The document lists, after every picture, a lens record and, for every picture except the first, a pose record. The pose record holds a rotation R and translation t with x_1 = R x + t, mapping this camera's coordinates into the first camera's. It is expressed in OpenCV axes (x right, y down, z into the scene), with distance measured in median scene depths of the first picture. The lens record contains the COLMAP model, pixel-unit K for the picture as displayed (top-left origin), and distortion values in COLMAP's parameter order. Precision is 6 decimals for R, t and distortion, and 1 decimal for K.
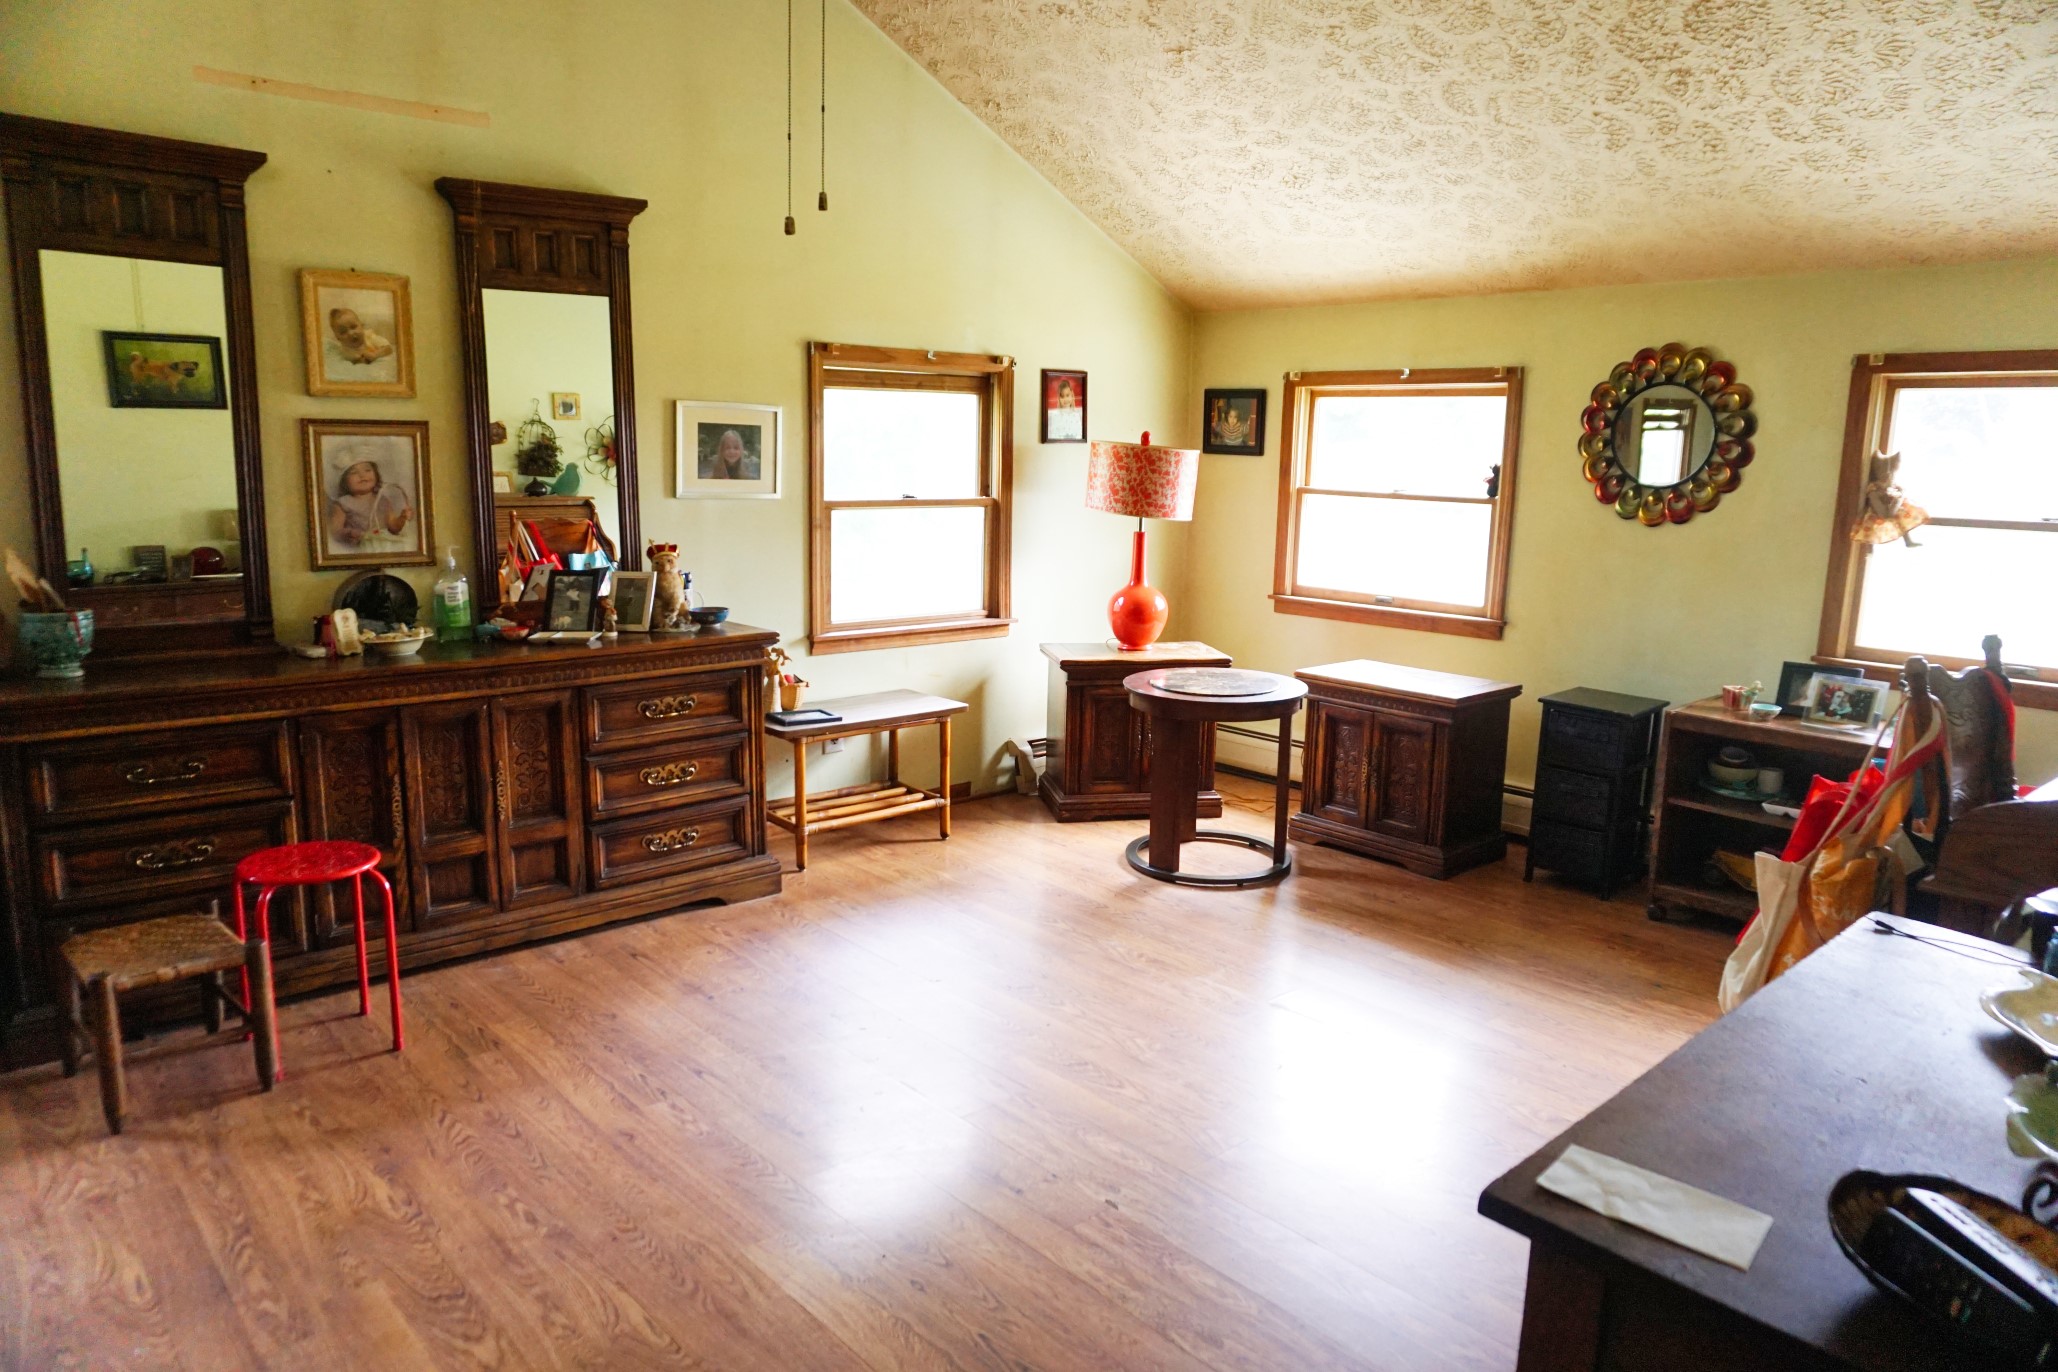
lens RADIAL K [[1382.9, 0, 1029.0], [0, 1382.9, 686.0], [0, 0, 1]] dist [-0.052868, 0.045664]
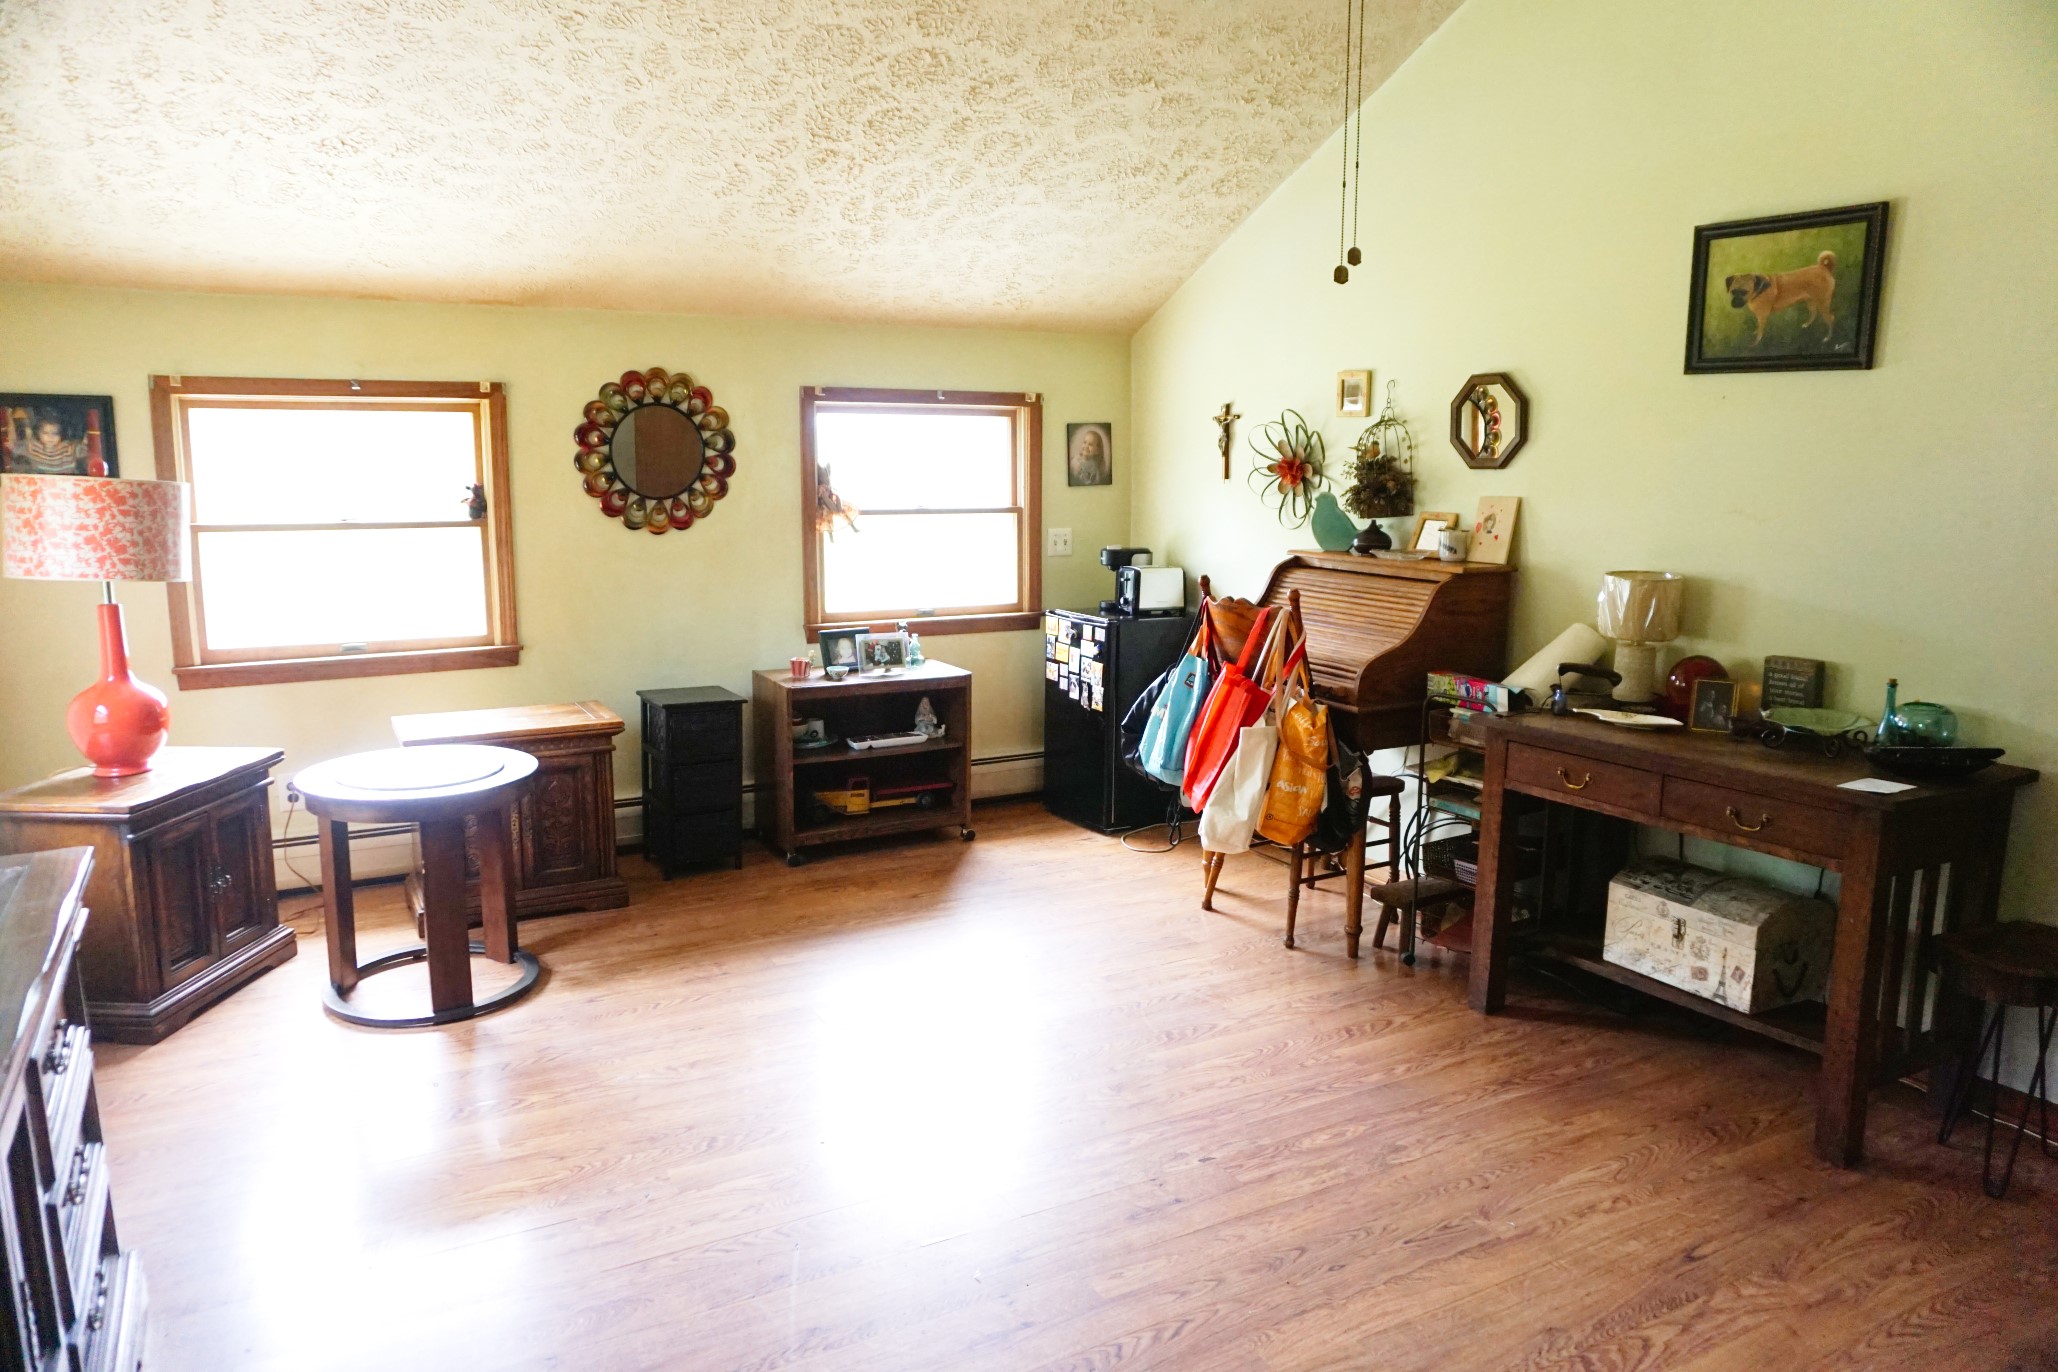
lens RADIAL K [[1382.9, 0, 1029.0], [0, 1382.9, 686.0], [0, 0, 1]] dist [-0.052868, 0.045664]
pose [[0.222292, -0.179166, 0.958377, -0.548036], [0.172280, 0.974721, 0.142262, -0.102810], [-0.959638, 0.133485, 0.247539, 0.455270]]
